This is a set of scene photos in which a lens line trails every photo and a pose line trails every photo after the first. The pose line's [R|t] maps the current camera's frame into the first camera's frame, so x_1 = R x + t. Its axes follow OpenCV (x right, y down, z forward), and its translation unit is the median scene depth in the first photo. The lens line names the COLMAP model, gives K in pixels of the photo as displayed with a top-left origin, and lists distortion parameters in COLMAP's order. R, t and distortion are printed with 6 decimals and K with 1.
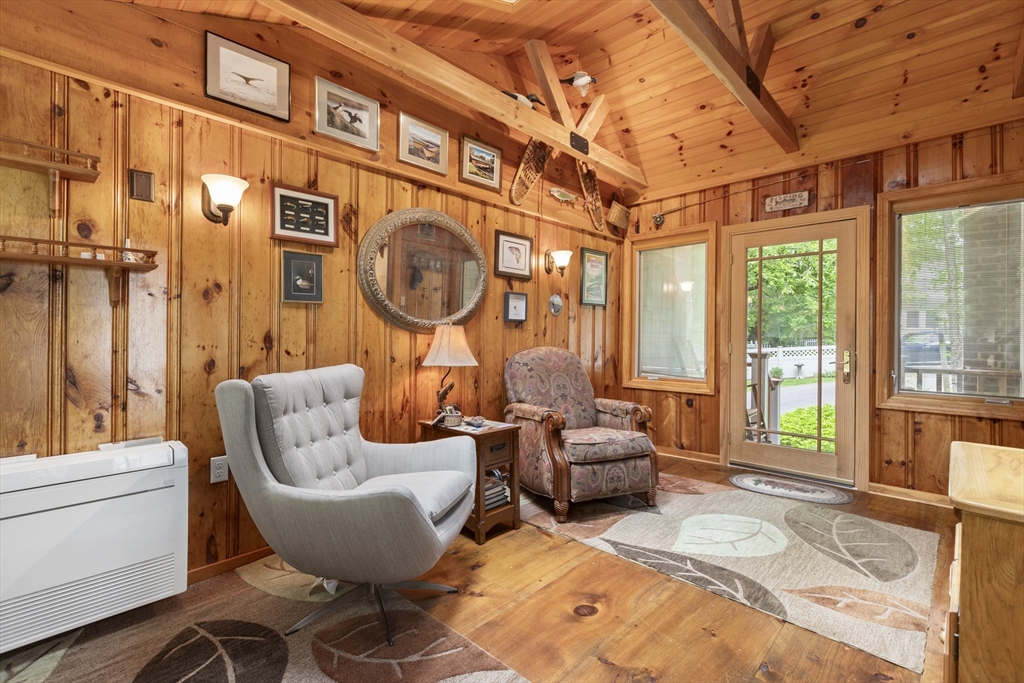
lens RADIAL K [[457.5, 0, 509.0], [0, 457.5, 331.3], [0, 0, 1]] dist [0.000450, -0.000049]
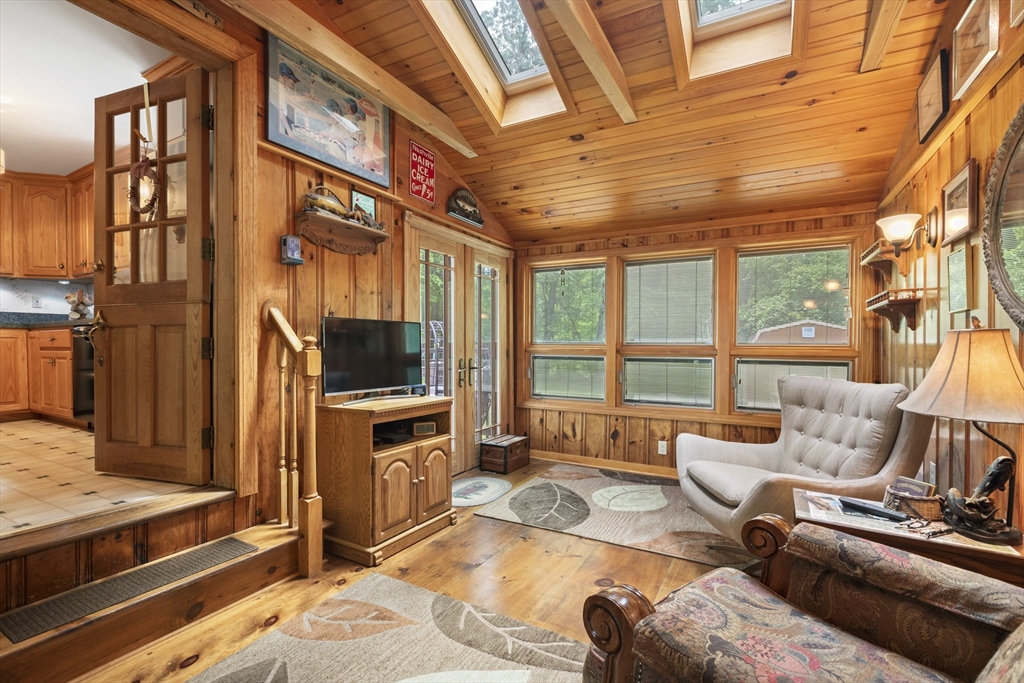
lens RADIAL K [[460.3, 0, 508.3], [0, 460.3, 348.7], [0, 0, 1]] dist [0.001017, 0.000187]
pose [[-0.965814, -0.007641, -0.259124, 0.389907], [-0.007519, 0.999971, -0.001460, 0.009589], [0.259127, 0.000538, -0.965843, 1.135111]]
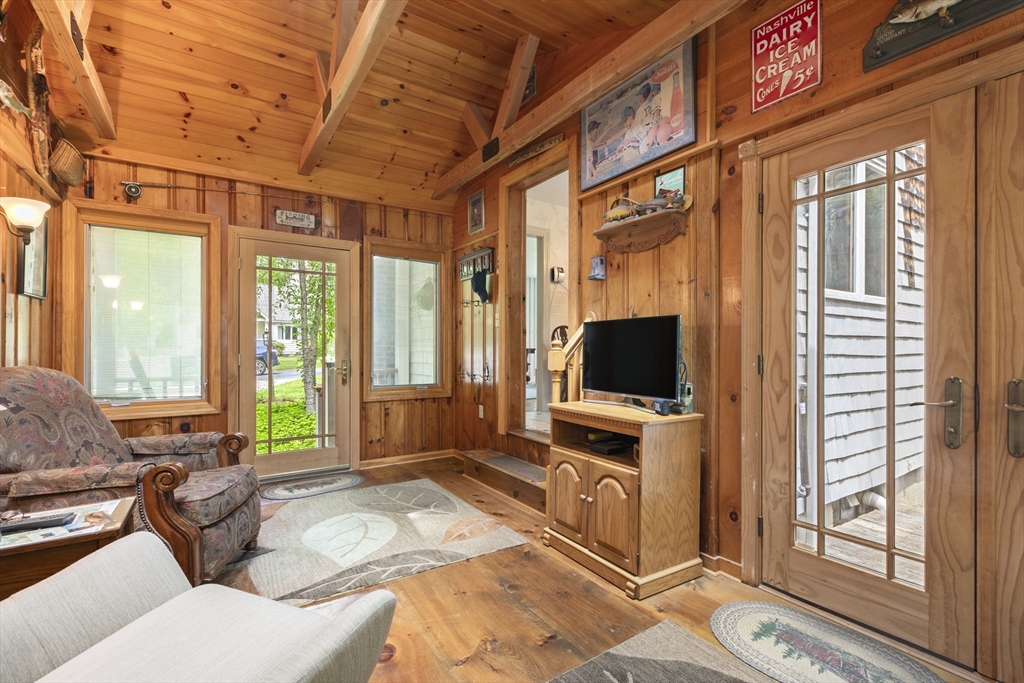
lens RADIAL K [[460.3, 0, 508.3], [0, 460.3, 348.7], [0, 0, 1]] dist [0.001017, 0.000187]
pose [[0.219377, -0.006095, 0.975621, -0.359096], [-0.008506, 0.999931, 0.008159, 0.003060], [-0.975603, -0.010089, 0.219310, 0.314718]]
